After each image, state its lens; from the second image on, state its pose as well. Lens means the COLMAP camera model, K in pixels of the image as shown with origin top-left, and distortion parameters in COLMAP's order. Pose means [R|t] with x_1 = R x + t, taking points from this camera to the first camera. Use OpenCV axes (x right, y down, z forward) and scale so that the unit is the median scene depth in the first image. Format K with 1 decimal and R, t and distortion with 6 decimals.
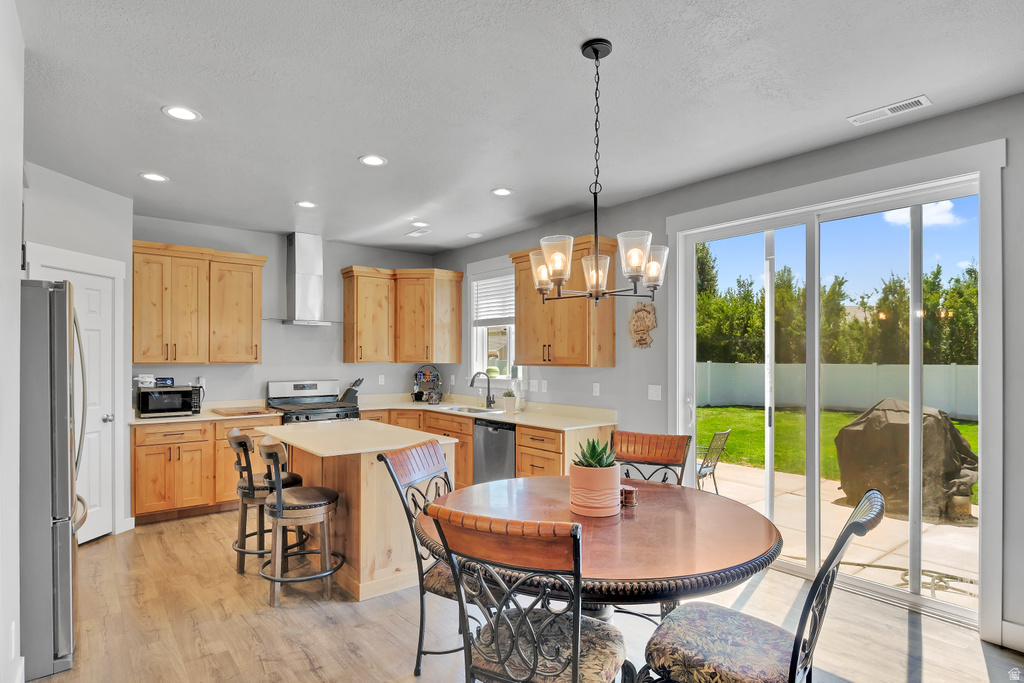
lens RADIAL K [[547.6, 0, 508.6], [0, 547.6, 359.8], [0, 0, 1]] dist [-0.004789, -0.000734]
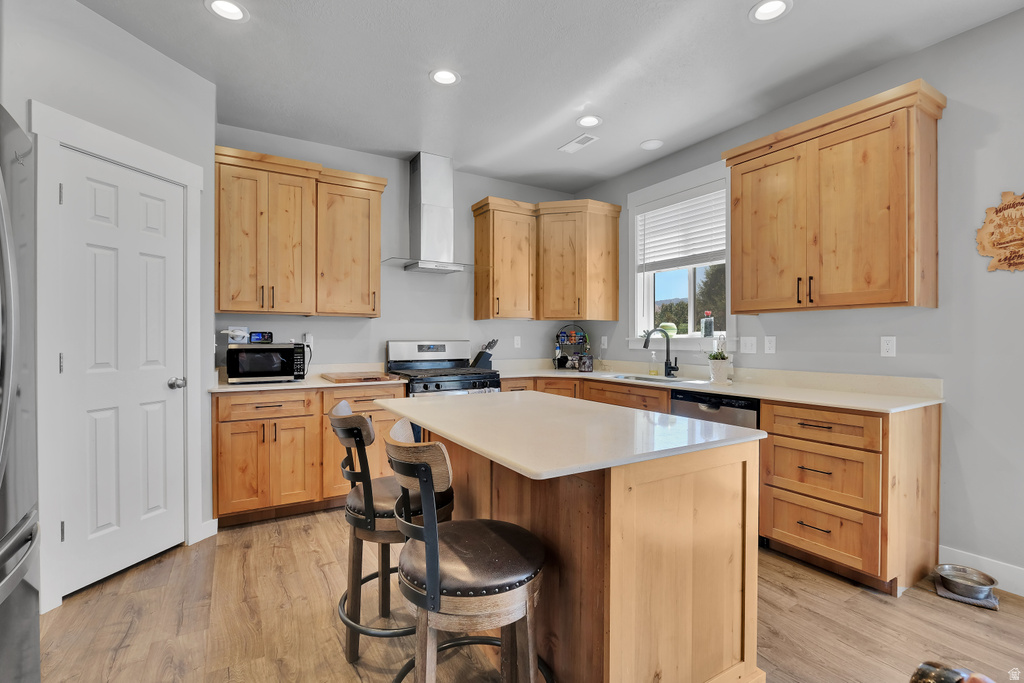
lens RADIAL K [[464.9, 0, 510.1], [0, 464.9, 340.0], [0, 0, 1]] dist [-0.007410, -0.000939]
pose [[0.990242, -0.001362, -0.139353, -0.193655], [0.001152, 0.999998, -0.001590, 0.046073], [0.139355, 0.001414, 0.990242, 0.406256]]
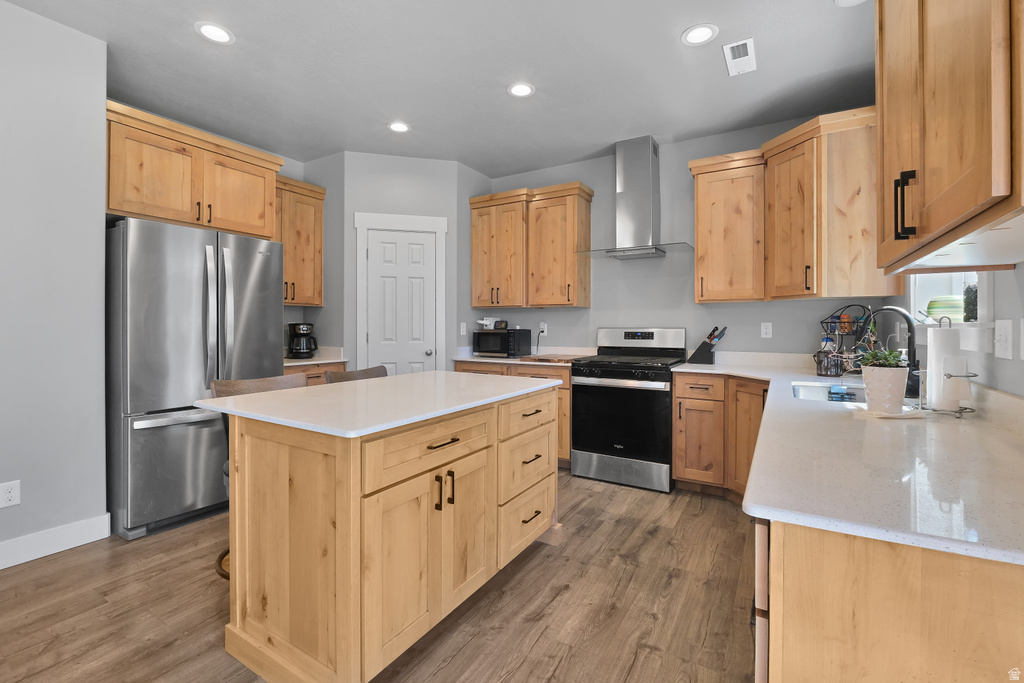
lens RADIAL K [[447.9, 0, 515.5], [0, 447.9, 325.2], [0, 0, 1]] dist [-0.013208, 0.001192]
pose [[0.343594, -0.004166, -0.939109, 0.203836], [-0.005006, 0.999968, -0.006268, 0.047035], [0.939105, 0.006855, 0.343563, 0.732356]]
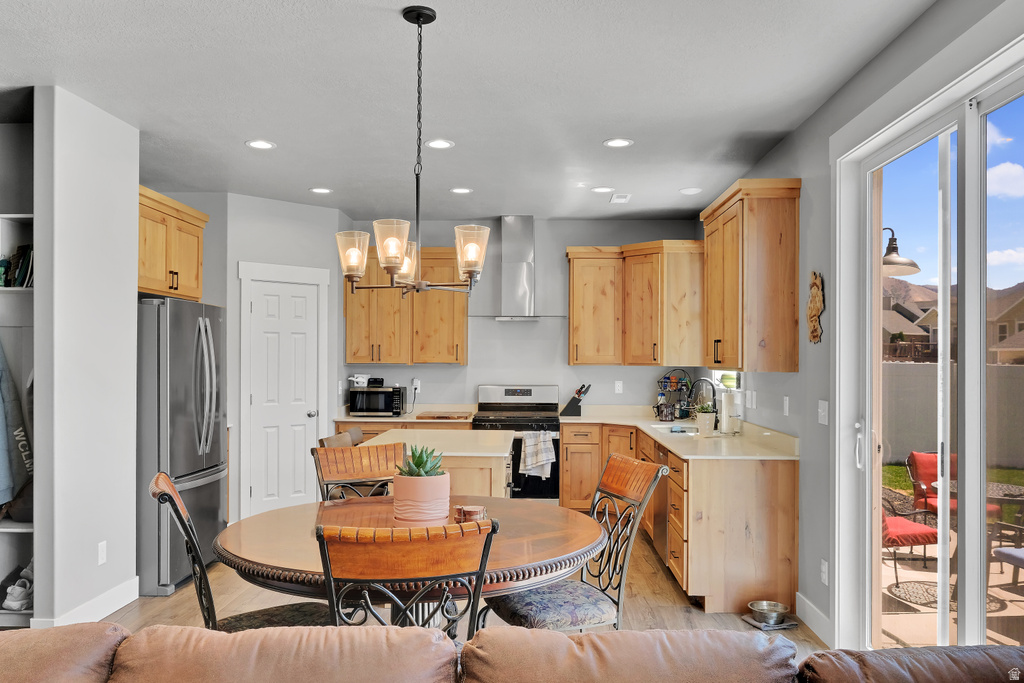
lens RADIAL K [[794.8, 0, 509.3], [0, 794.8, 355.5], [0, 0, 1]] dist [0.001875, 0.003012]
pose [[0.753451, -0.002467, -0.657499, 0.529400], [-0.004183, 0.999955, -0.008545, 0.002247], [0.657491, 0.009189, 0.753407, 0.053159]]
